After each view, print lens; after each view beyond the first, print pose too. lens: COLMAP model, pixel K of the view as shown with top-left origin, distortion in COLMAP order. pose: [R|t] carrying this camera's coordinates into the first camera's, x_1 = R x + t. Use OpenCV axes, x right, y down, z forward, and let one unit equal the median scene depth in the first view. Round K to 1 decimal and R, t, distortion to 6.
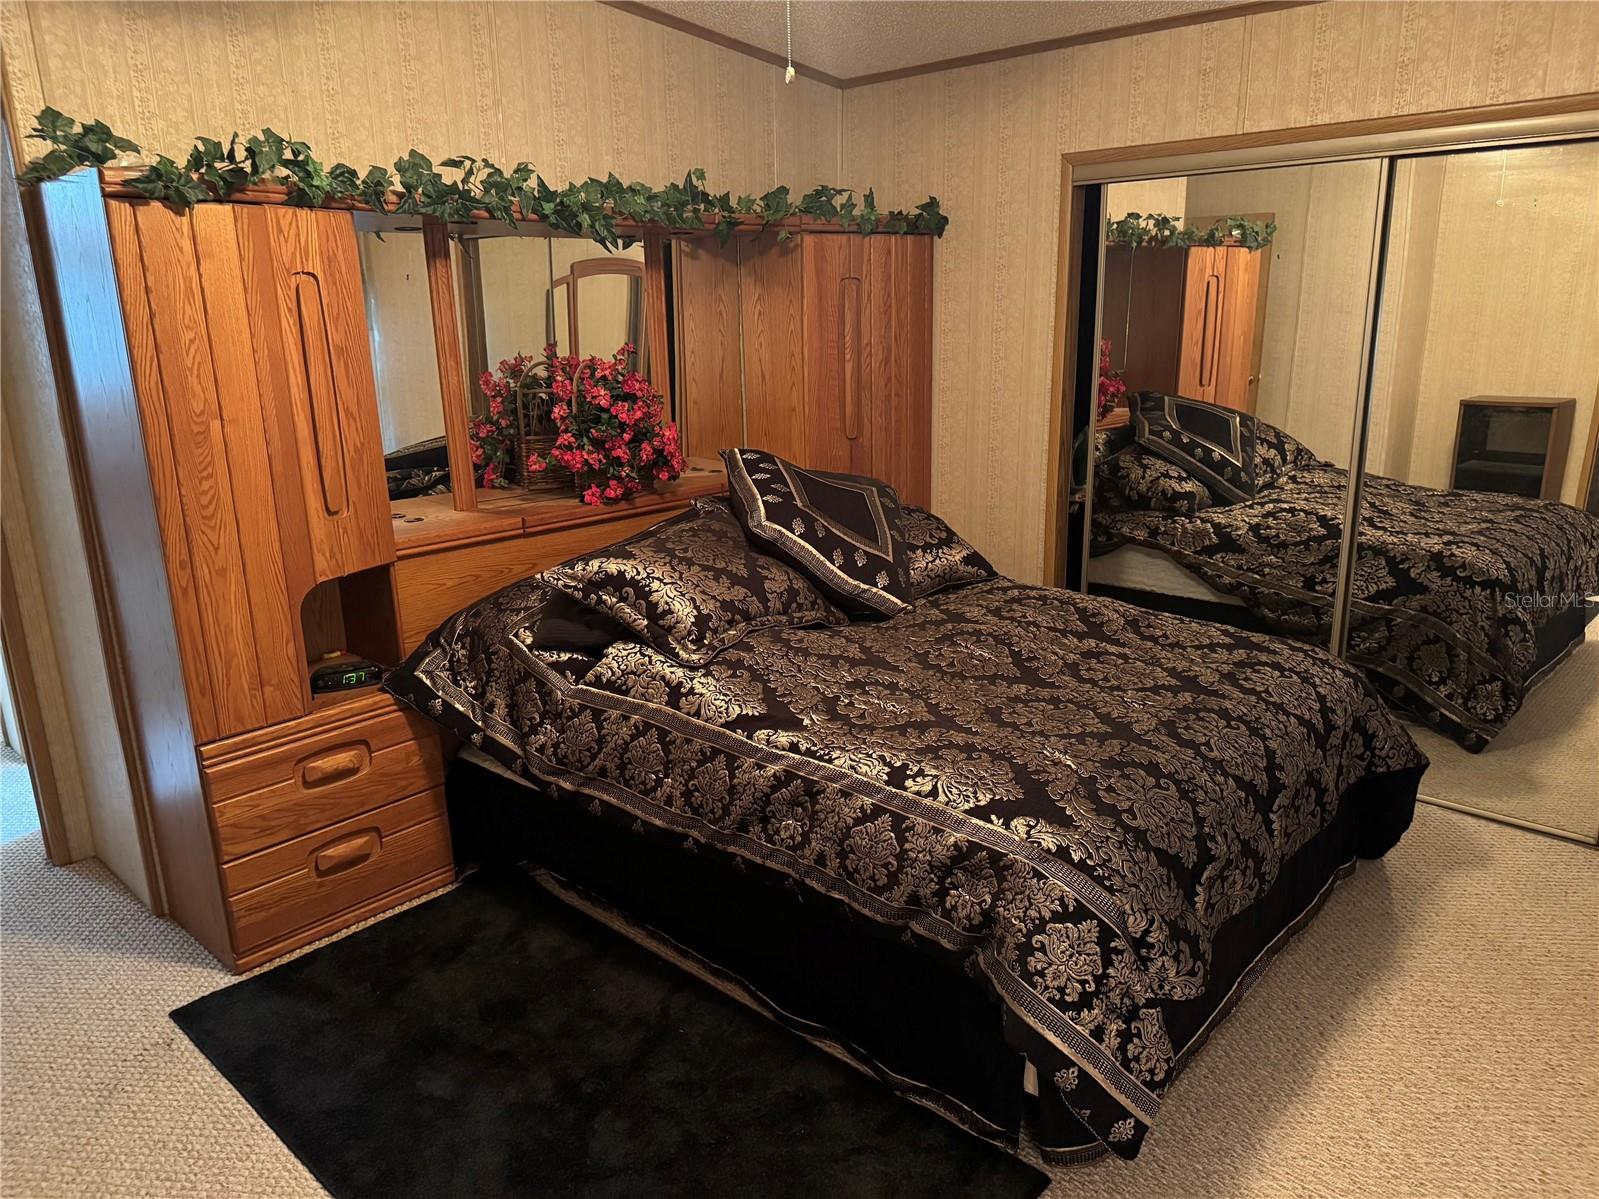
lens RADIAL K [[1121.0, 0, 799.5], [0, 1121.0, 599.5], [0, 0, 1]] dist [0.192335, 0.000134]
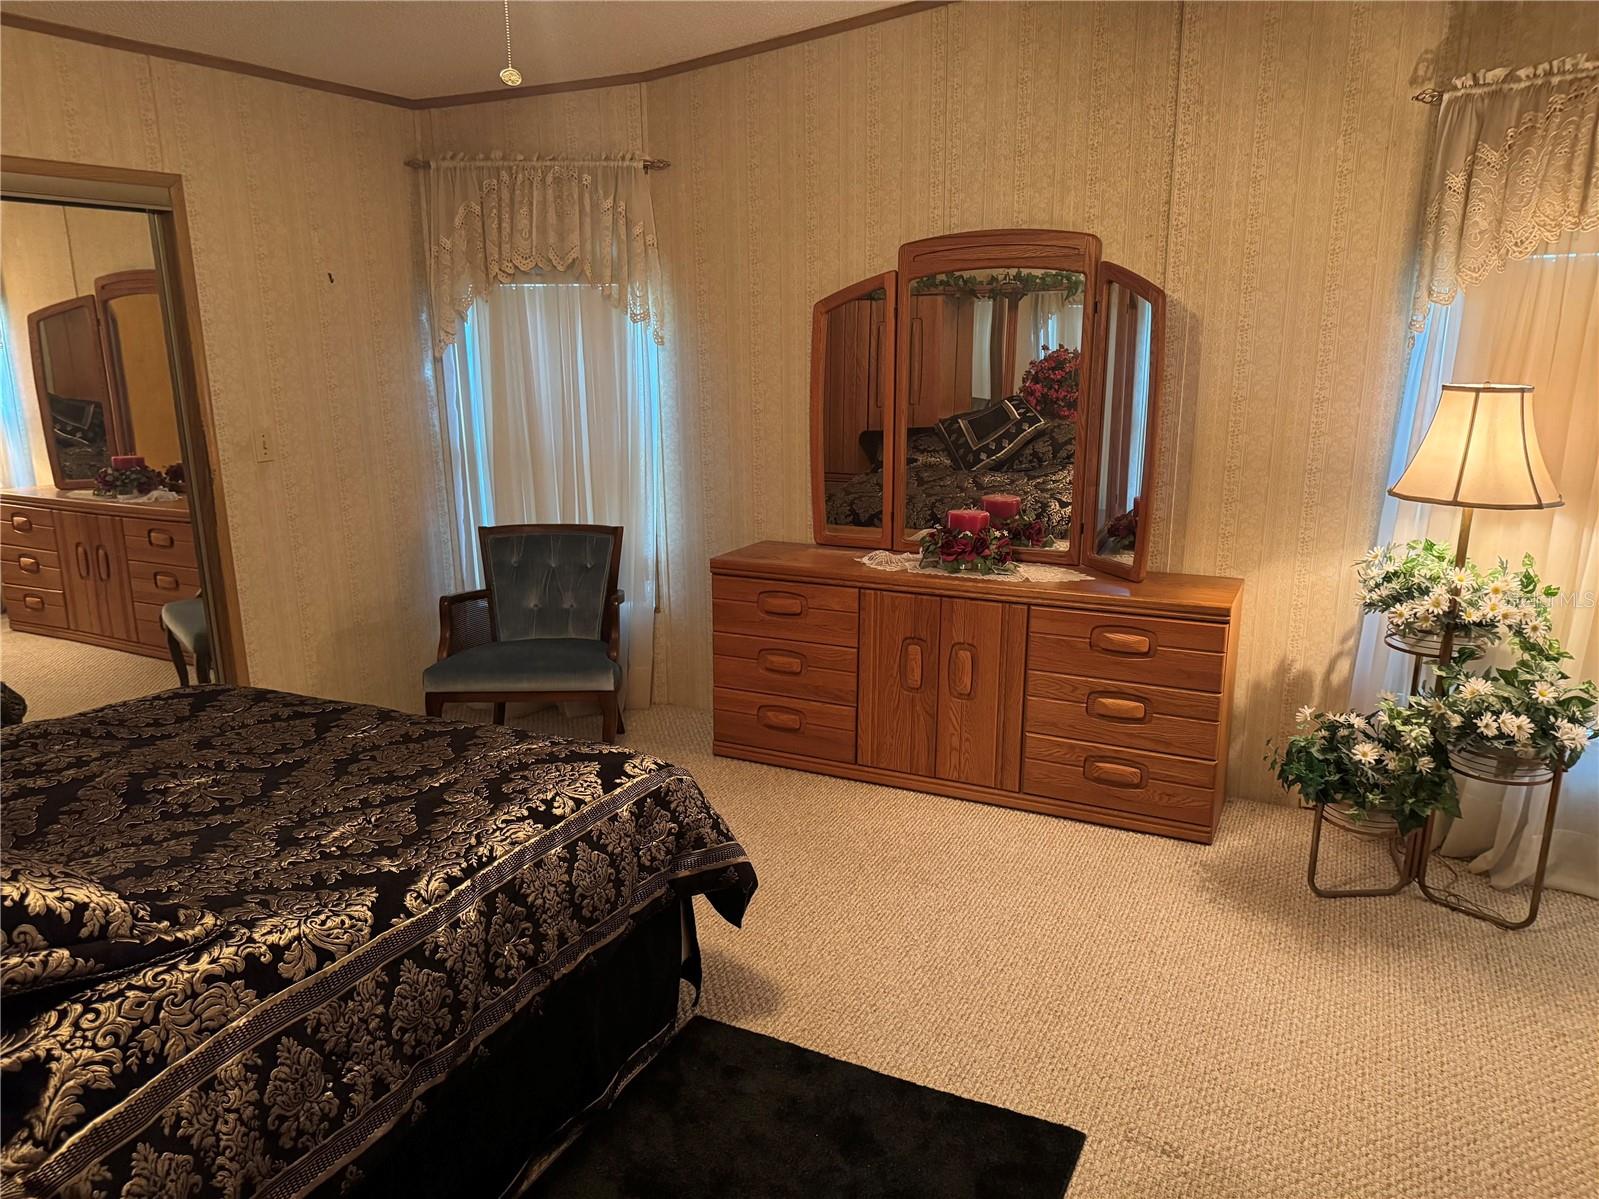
lens RADIAL K [[1127.5, 0, 791.2], [0, 1127.5, 607.6], [0, 0, 1]] dist [0.112755, -0.144911]
pose [[-0.275527, -0.207290, 0.938678, -0.780376], [0.264035, 0.922599, 0.281241, -0.207228], [-0.924322, 0.325333, -0.199469, 0.874421]]
